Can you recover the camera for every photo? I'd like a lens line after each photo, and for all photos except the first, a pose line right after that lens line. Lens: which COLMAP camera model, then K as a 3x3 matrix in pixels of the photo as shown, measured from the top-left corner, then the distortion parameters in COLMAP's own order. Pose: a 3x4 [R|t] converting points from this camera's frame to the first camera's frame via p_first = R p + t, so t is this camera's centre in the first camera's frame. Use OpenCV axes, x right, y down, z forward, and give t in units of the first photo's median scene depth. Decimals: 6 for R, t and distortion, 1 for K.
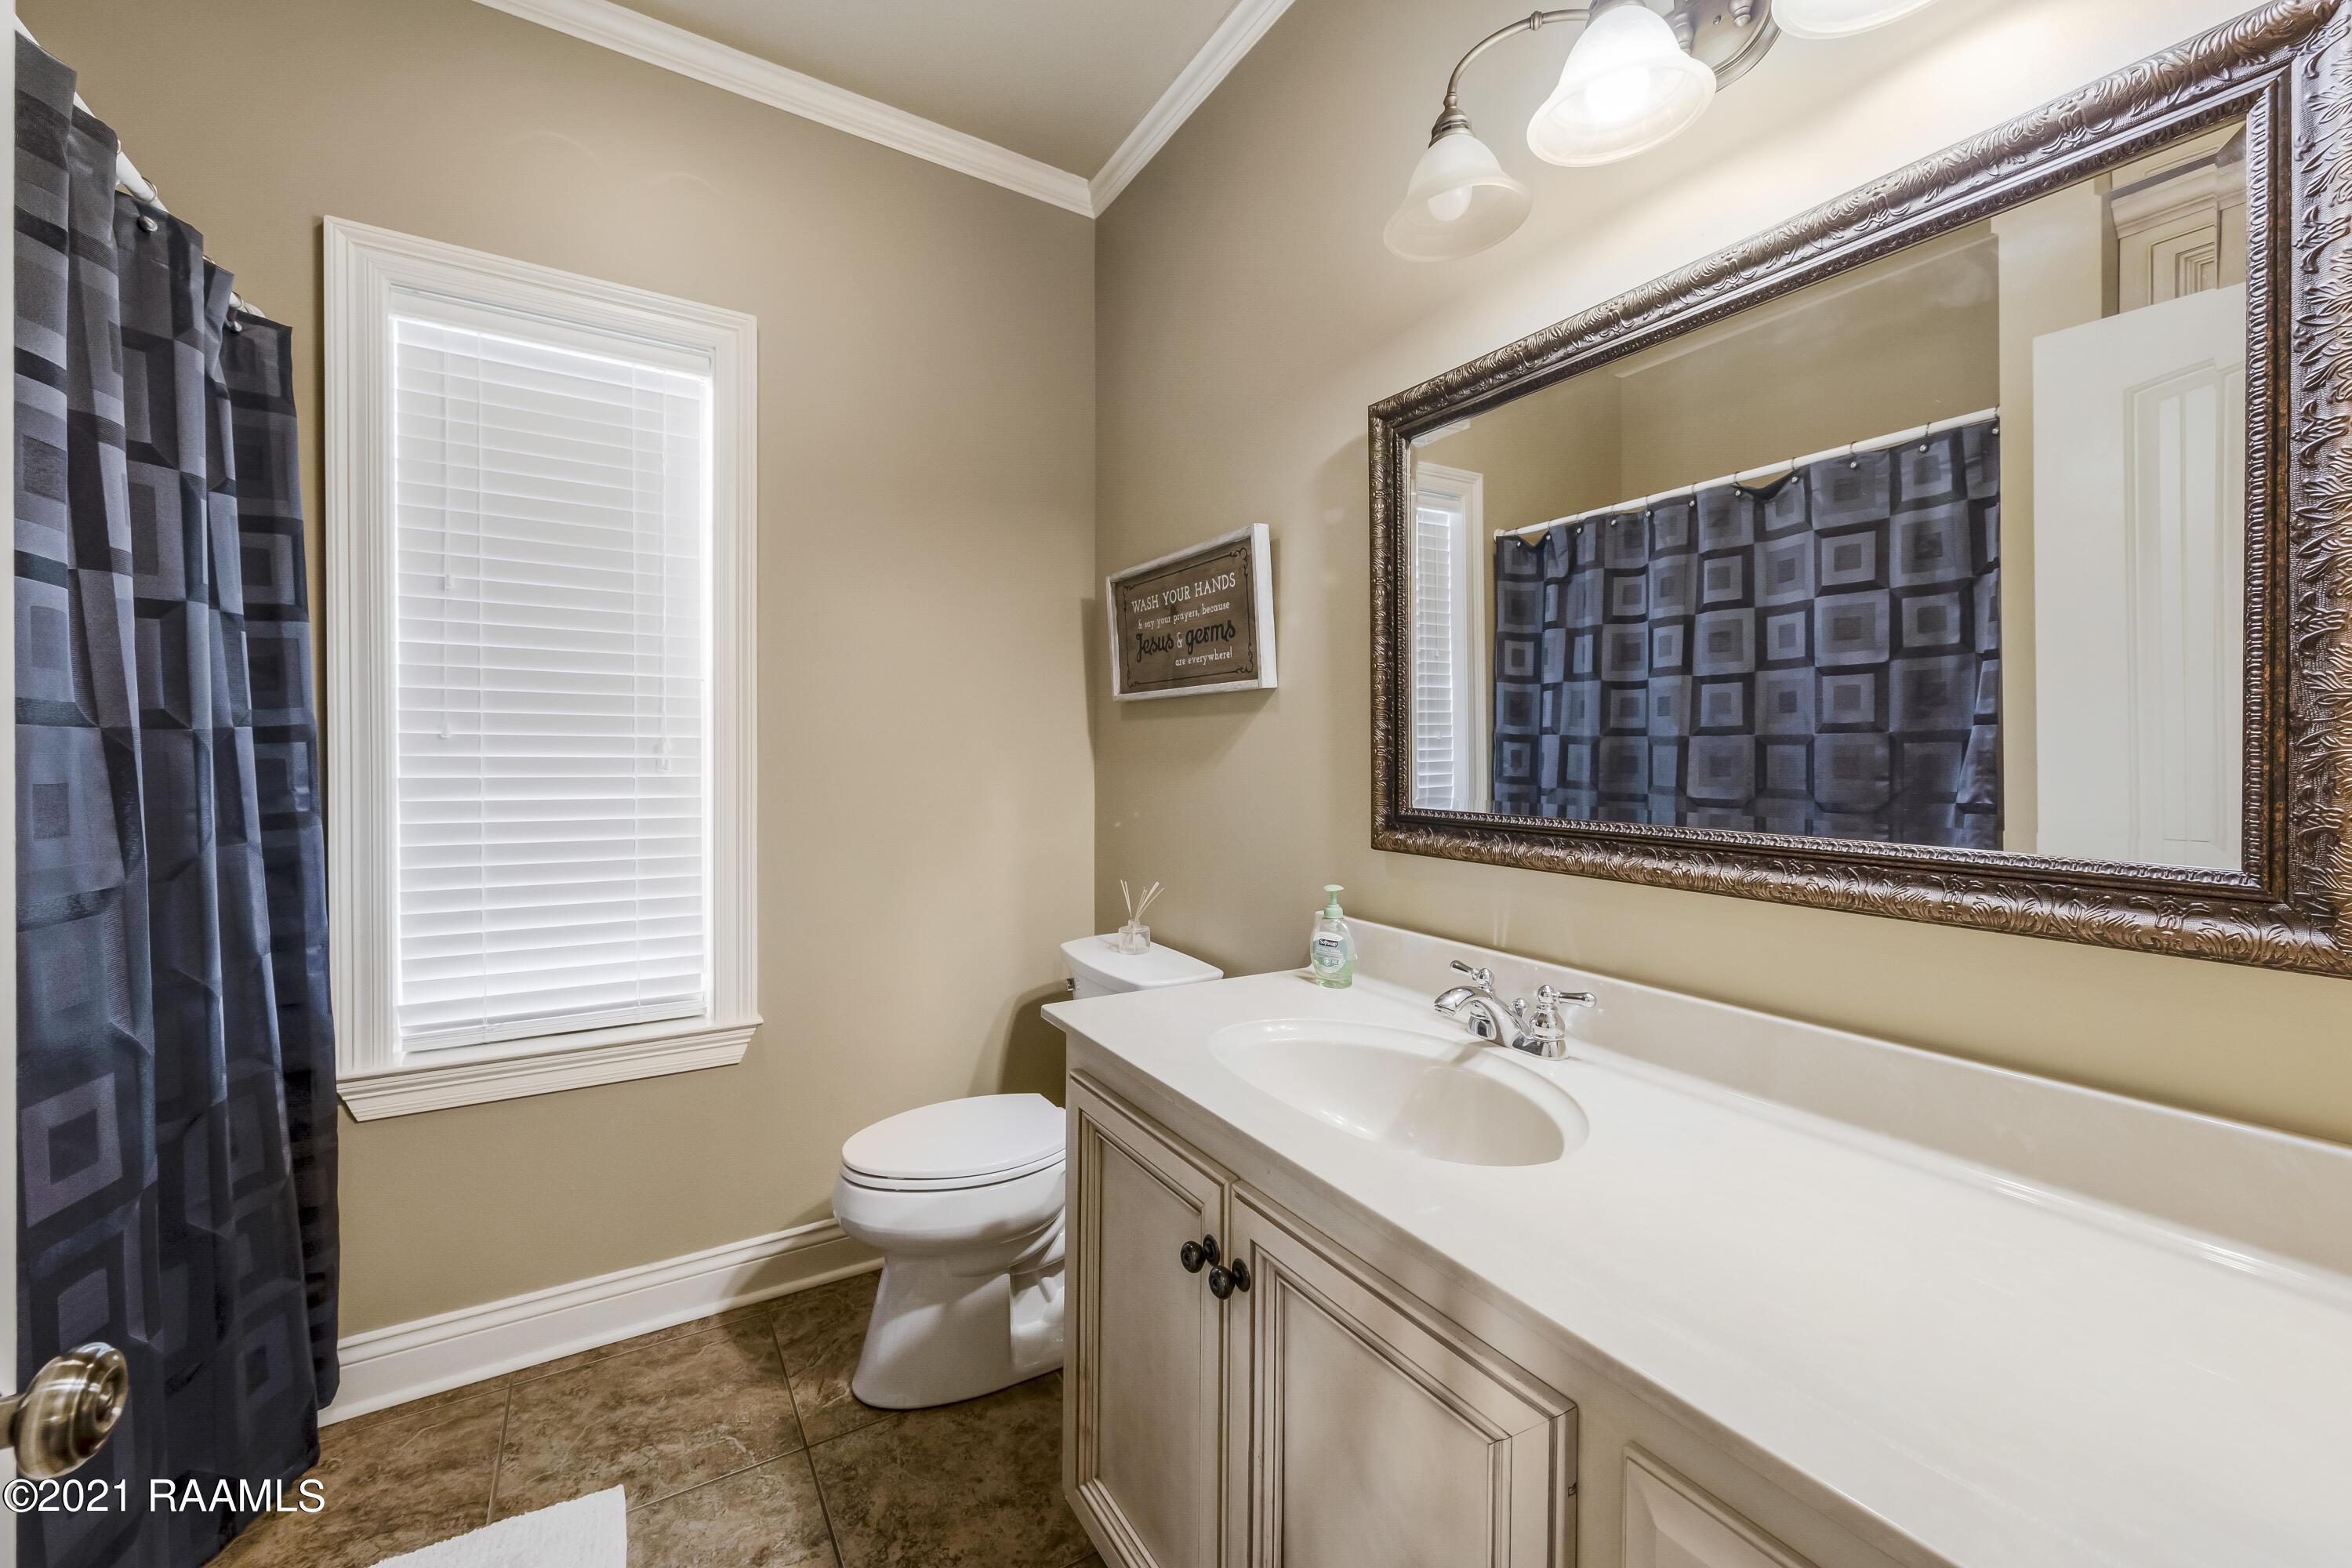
lens RADIAL K [[912.5, 0, 1172.7], [0, 912.5, 774.0], [0, 0, 1]] dist [0.004748, -0.000117]
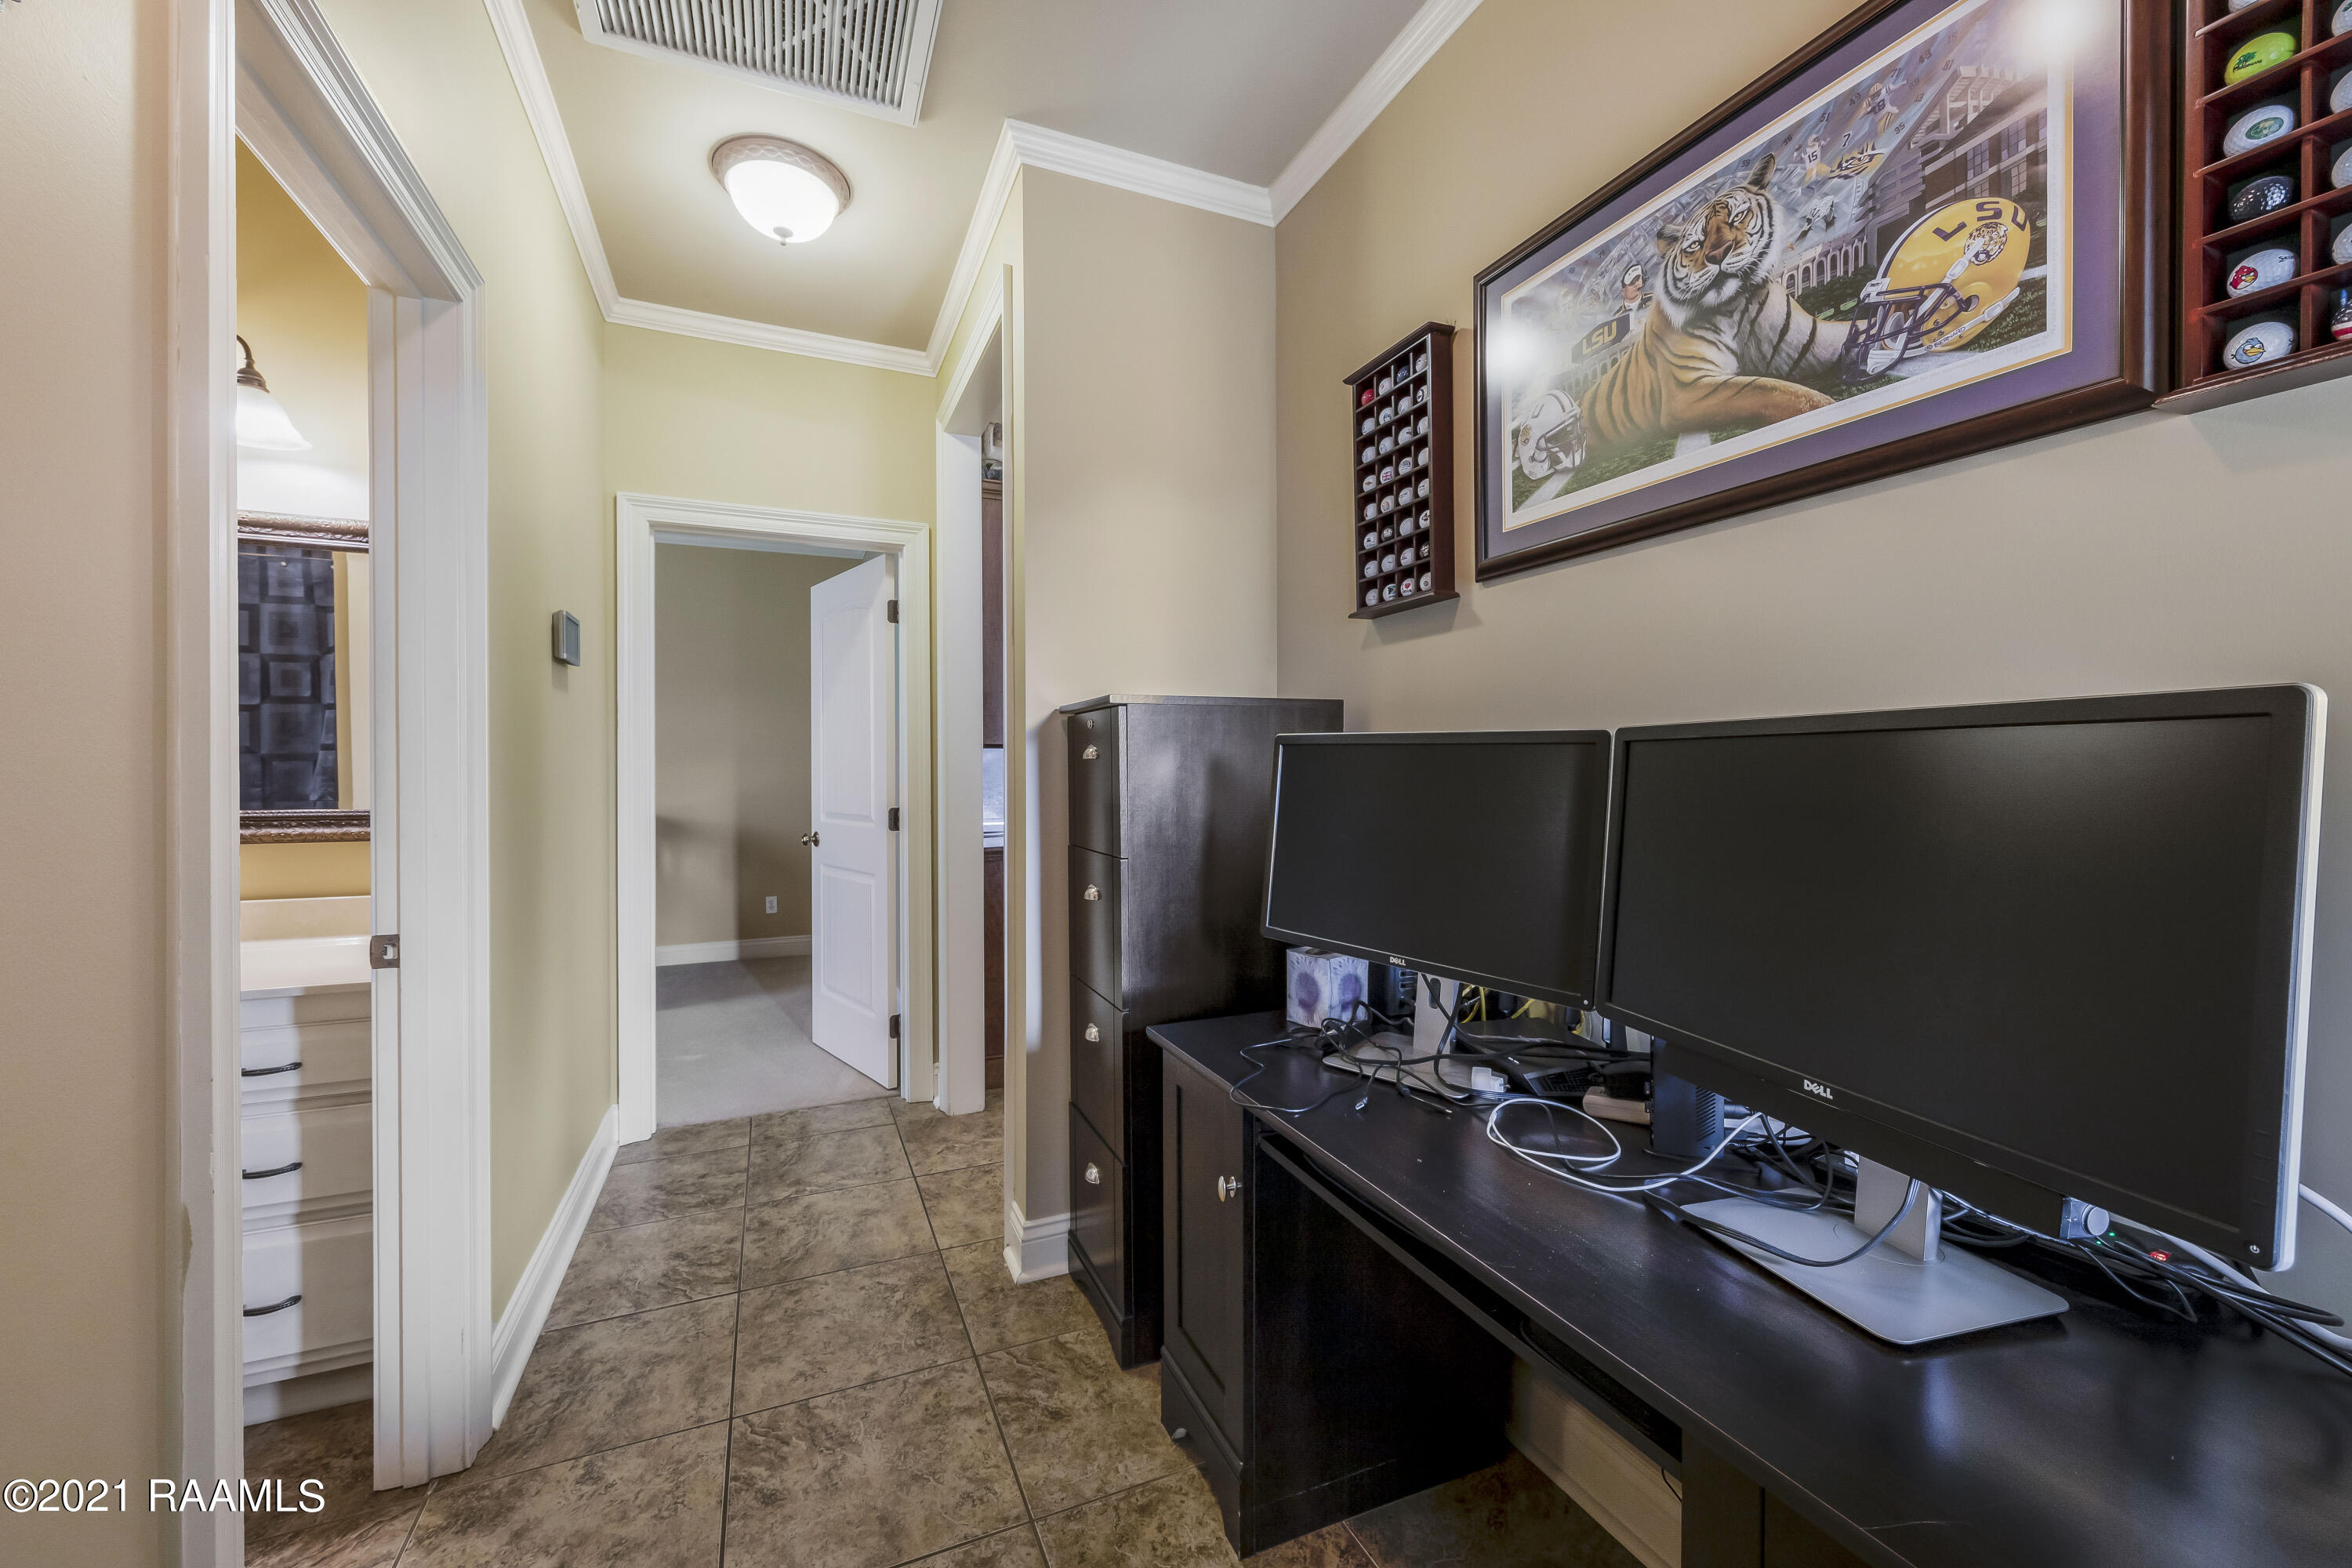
lens RADIAL K [[912.5, 0, 1172.7], [0, 912.5, 774.0], [0, 0, 1]] dist [0.004748, -0.000117]
pose [[0.131111, 0.003224, 0.991363, -0.486605], [0.011447, 0.999923, -0.004765, 0.011314], [-0.991302, 0.011972, 0.131064, -0.648596]]
